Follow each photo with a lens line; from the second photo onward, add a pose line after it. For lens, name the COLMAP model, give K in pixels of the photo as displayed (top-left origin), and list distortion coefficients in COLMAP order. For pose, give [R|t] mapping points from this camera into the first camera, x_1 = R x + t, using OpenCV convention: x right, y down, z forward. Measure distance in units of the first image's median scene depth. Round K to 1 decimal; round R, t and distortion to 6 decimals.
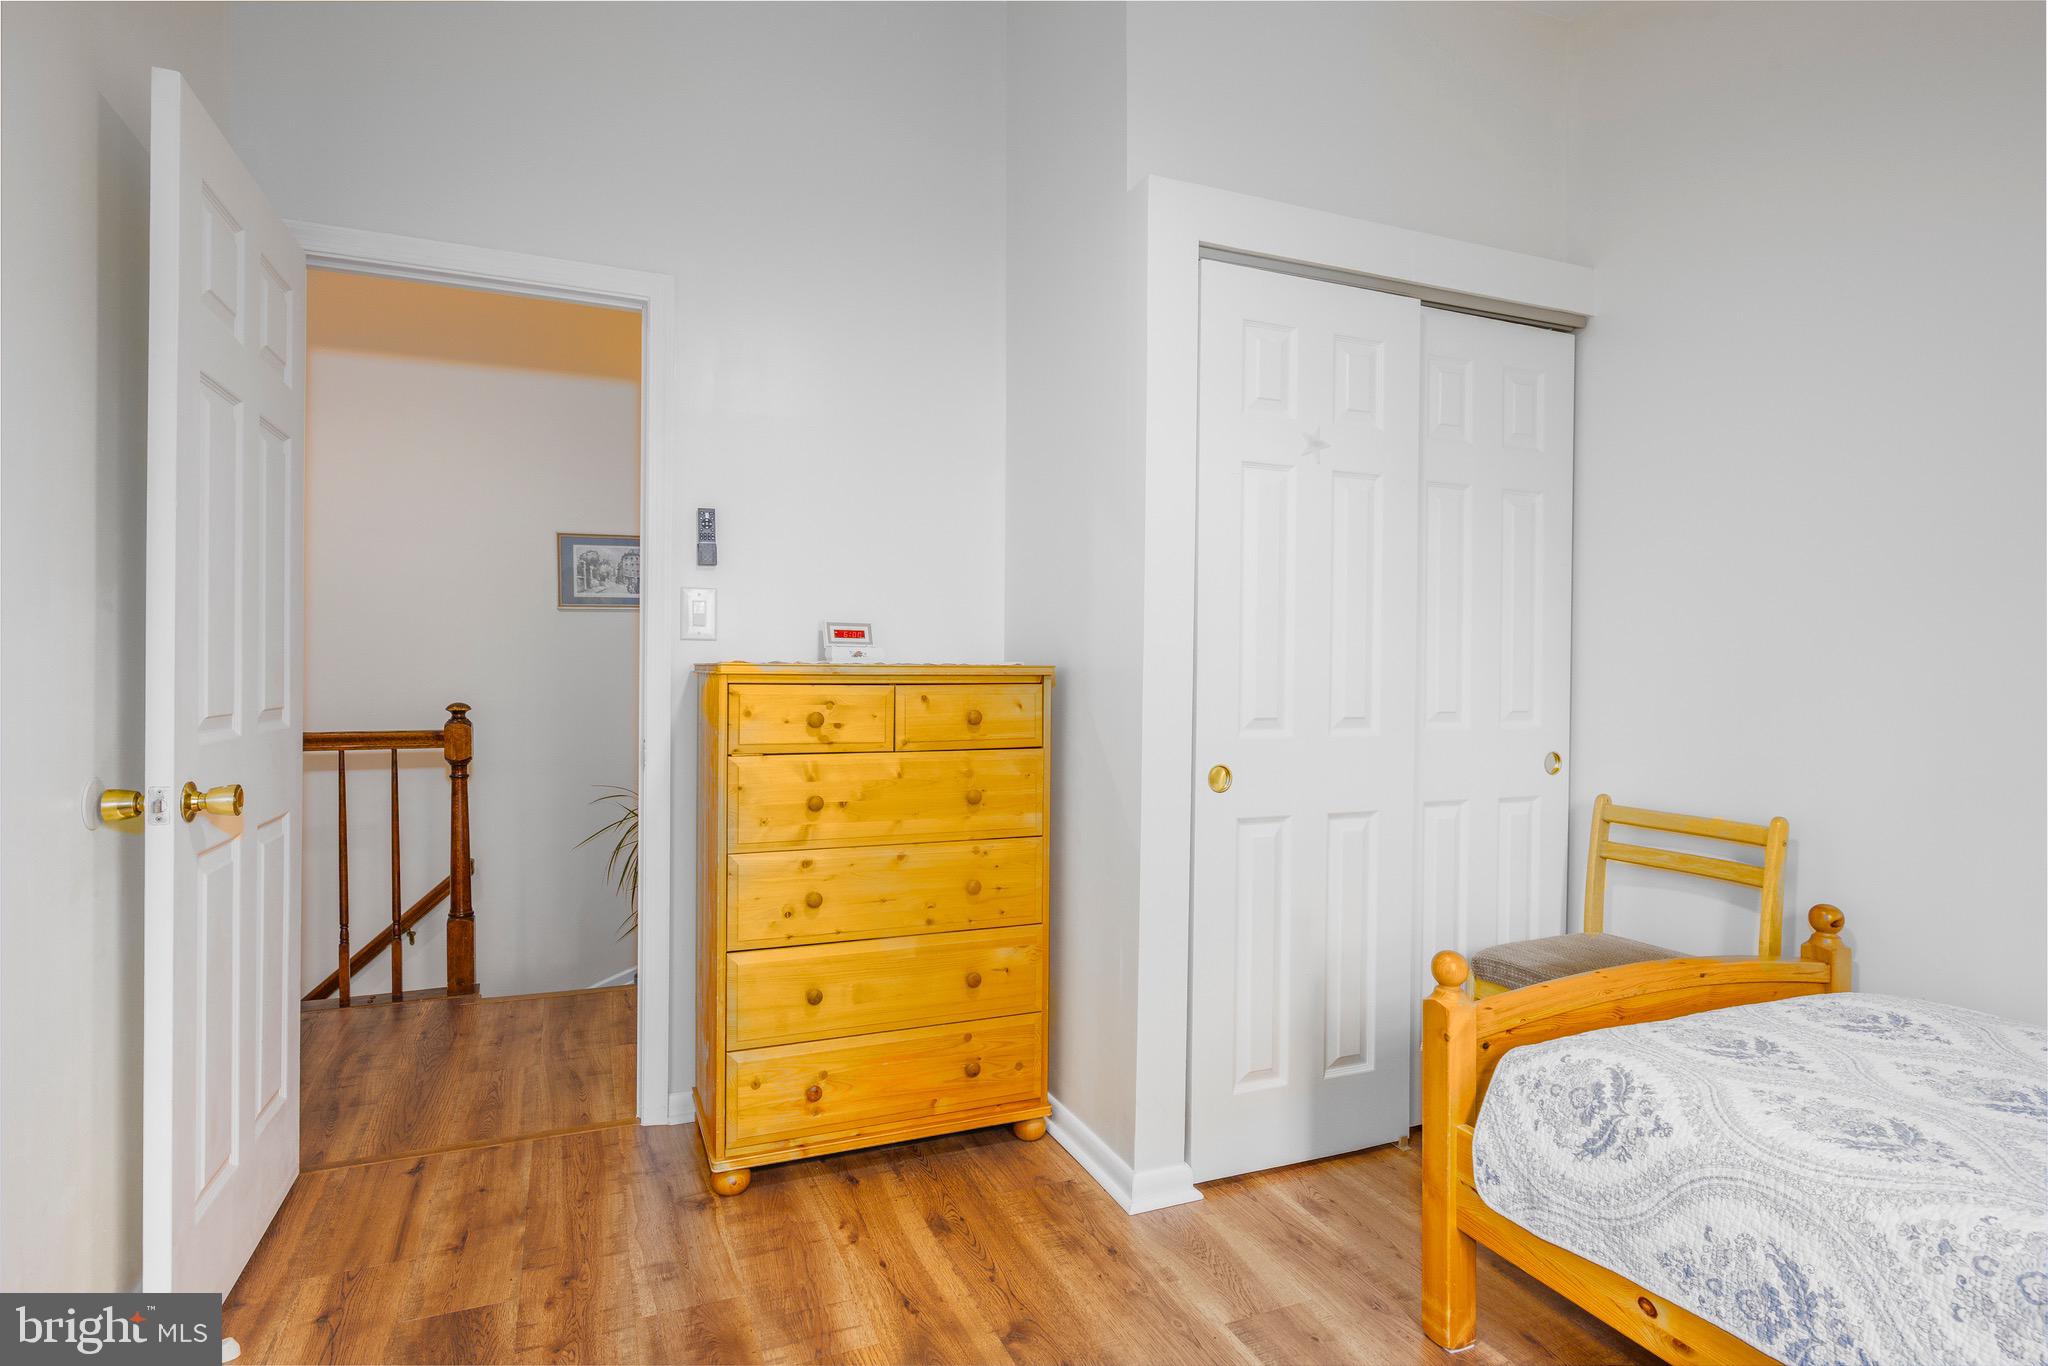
lens RADIAL K [[1047.0, 0, 1022.2], [0, 1047.0, 678.8], [0, 0, 1]] dist [0.002419, 0.000291]
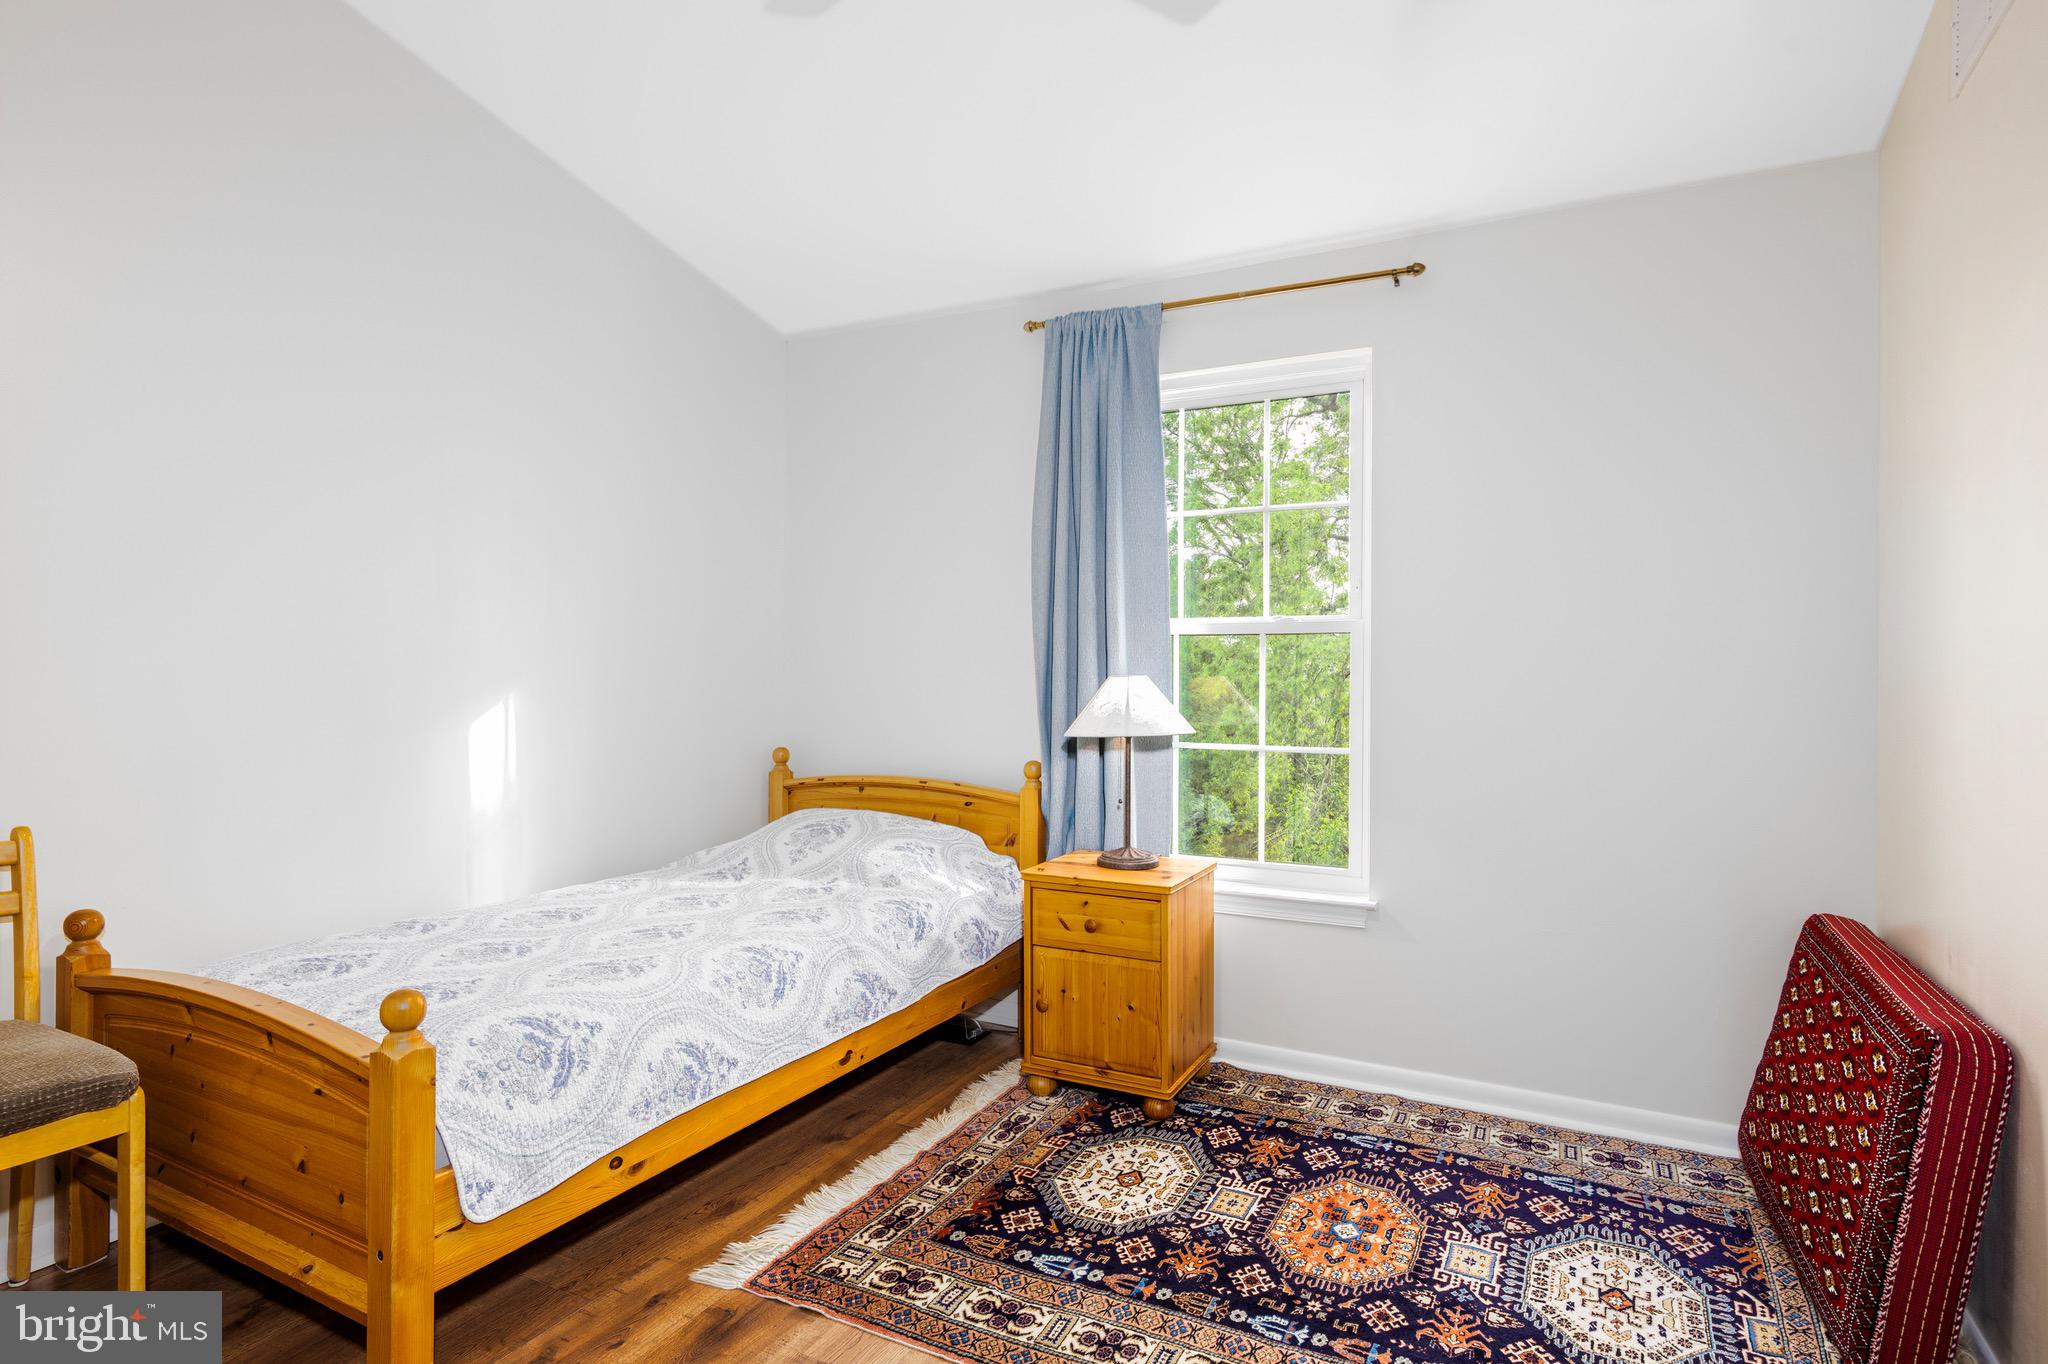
lens RADIAL K [[1047.0, 0, 1024.4], [0, 1047.0, 681.2], [0, 0, 1]] dist [0.002419, 0.000291]
pose [[-0.632660, -0.010887, 0.774353, -0.687333], [-0.006069, 0.999940, 0.009101, 0.000950], [-0.774406, 0.001058, -0.632689, 1.408121]]
